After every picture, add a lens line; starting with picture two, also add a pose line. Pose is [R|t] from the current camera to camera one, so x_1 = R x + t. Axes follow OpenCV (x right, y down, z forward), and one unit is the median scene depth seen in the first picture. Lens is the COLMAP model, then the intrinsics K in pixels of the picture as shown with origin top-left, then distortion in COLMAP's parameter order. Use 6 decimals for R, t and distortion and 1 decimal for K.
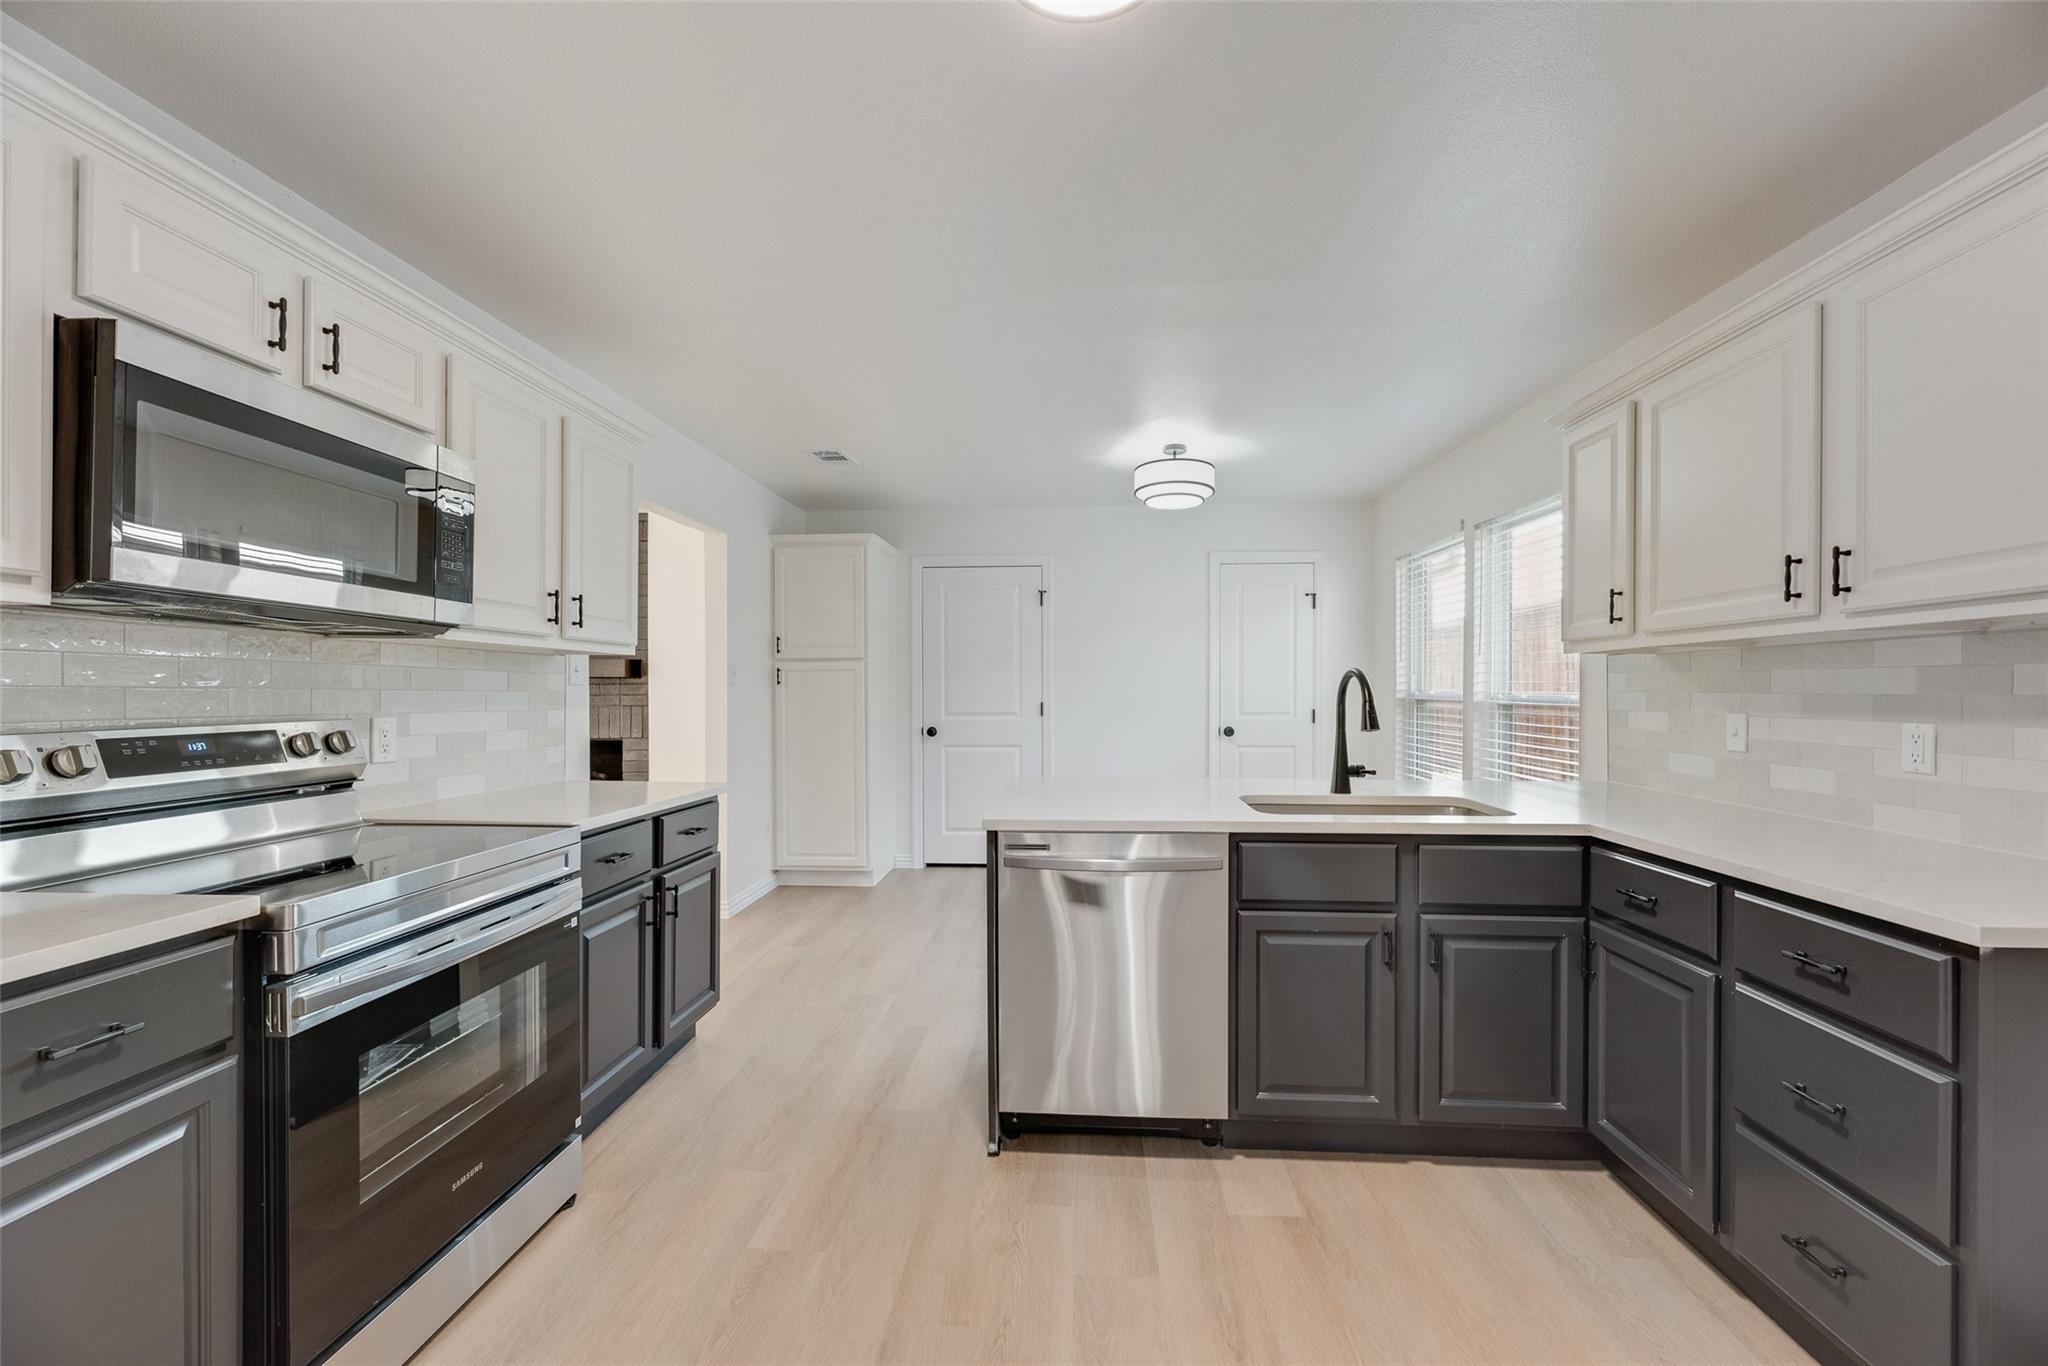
lens RADIAL K [[829.6, 0, 1026.4], [0, 829.6, 694.1], [0, 0, 1]] dist [0.000433, 0.000405]
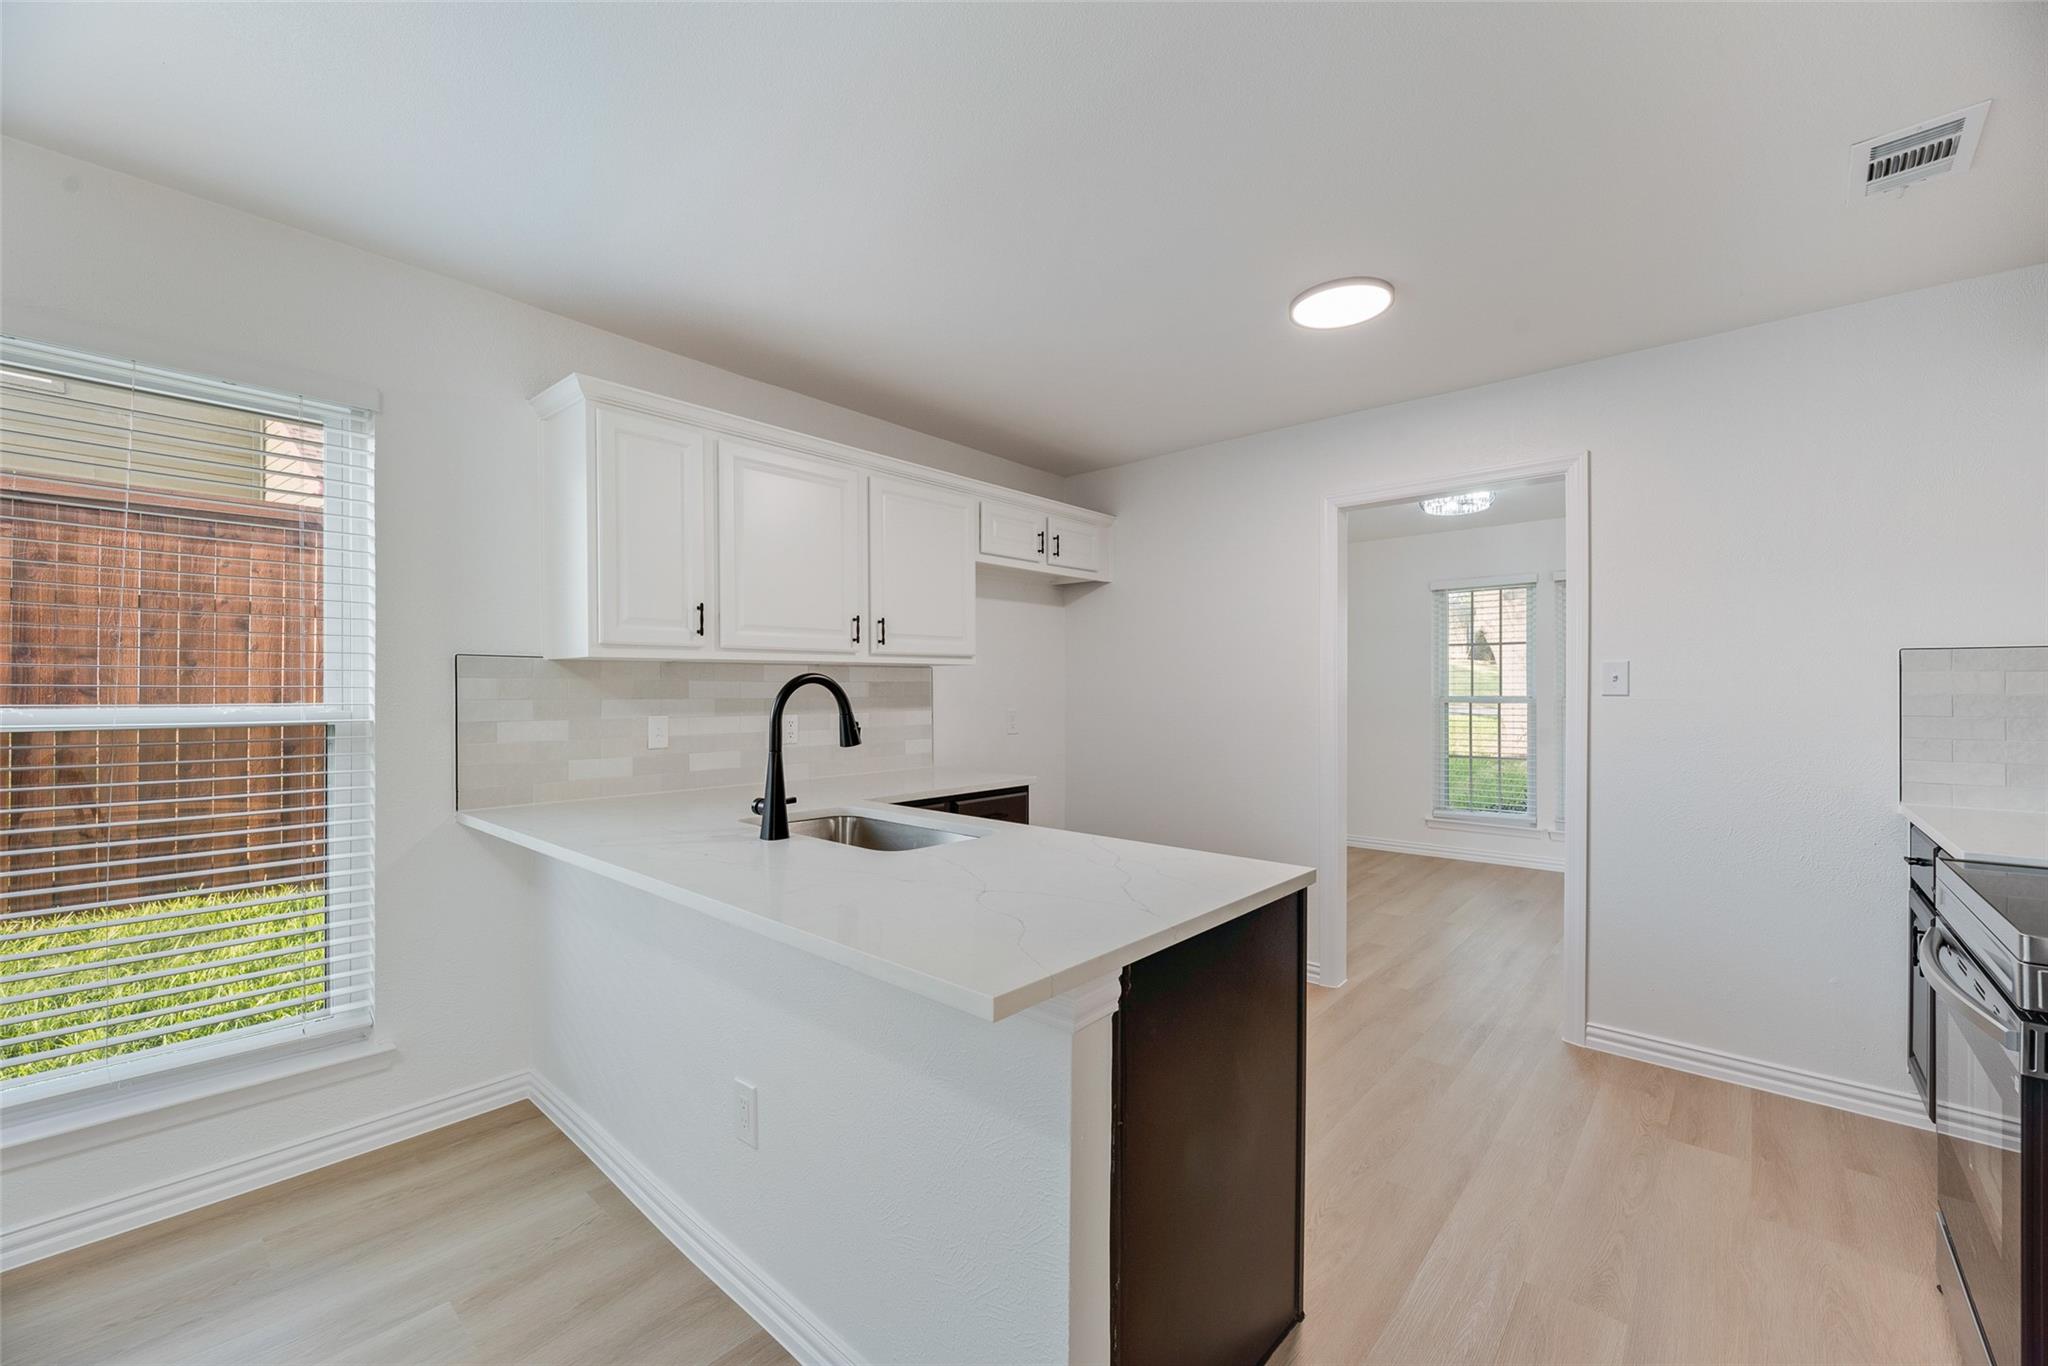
lens RADIAL K [[823.4, 0, 1024.9], [0, 823.4, 689.4], [0, 0, 1]] dist [0.000190, 0.000021]
pose [[-0.793847, -0.003373, 0.608108, -0.281829], [0.001675, 0.999969, 0.007733, -0.023829], [-0.608115, 0.007157, -0.793816, 1.653776]]
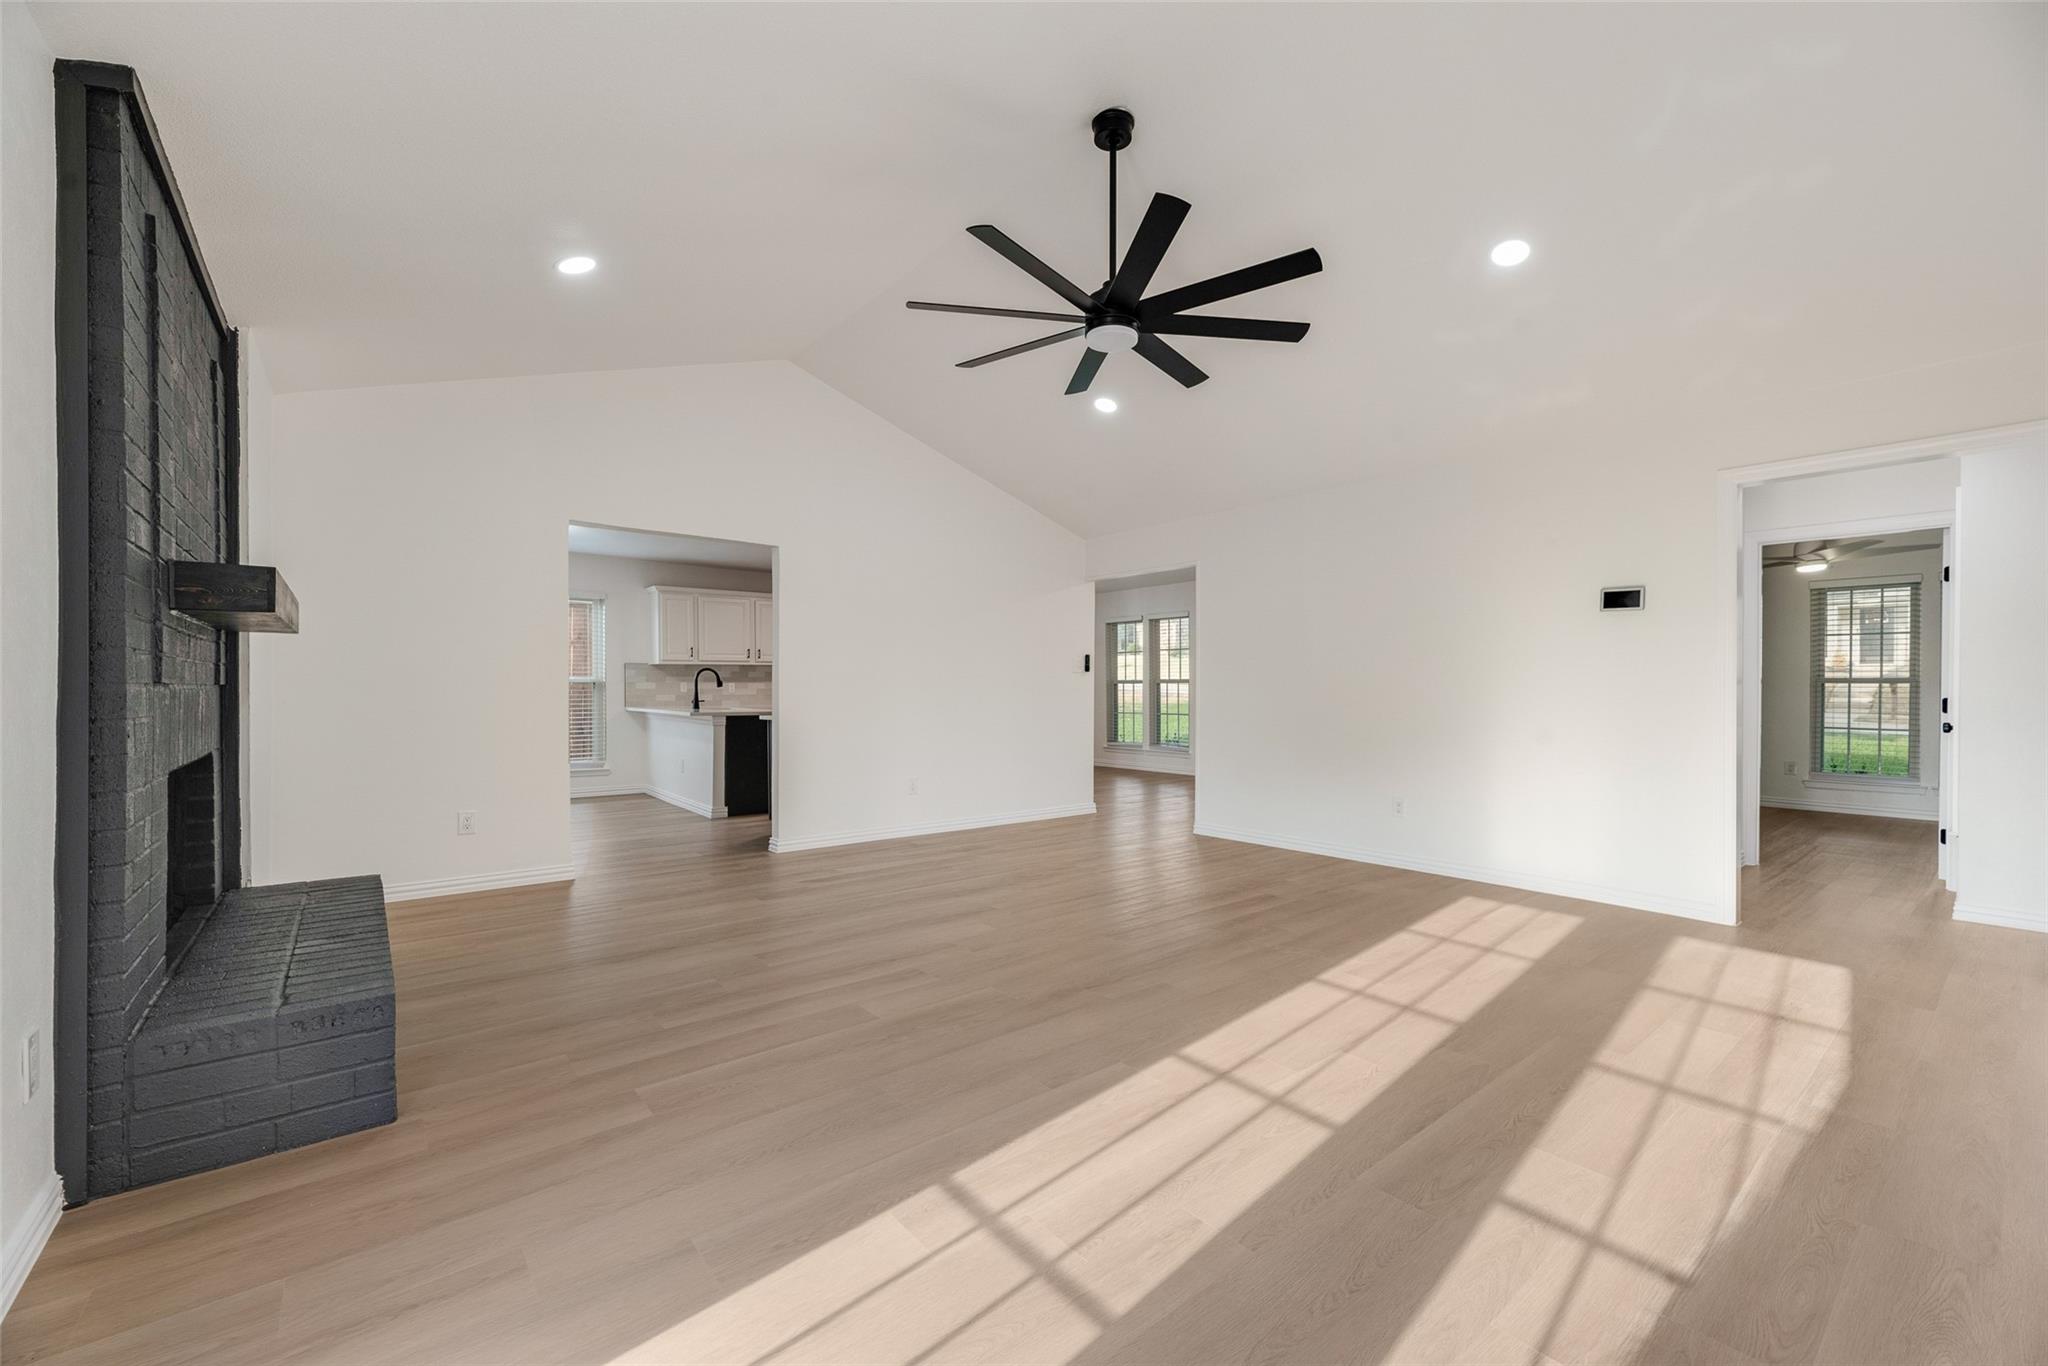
lens RADIAL K [[829.6, 0, 1026.4], [0, 829.6, 694.1], [0, 0, 1]] dist [0.000433, 0.000405]
pose [[-0.680817, -0.003151, 0.732446, -2.987329], [0.006812, 0.999920, 0.010634, 0.048822], [-0.732422, 0.012230, -0.680742, 2.467597]]
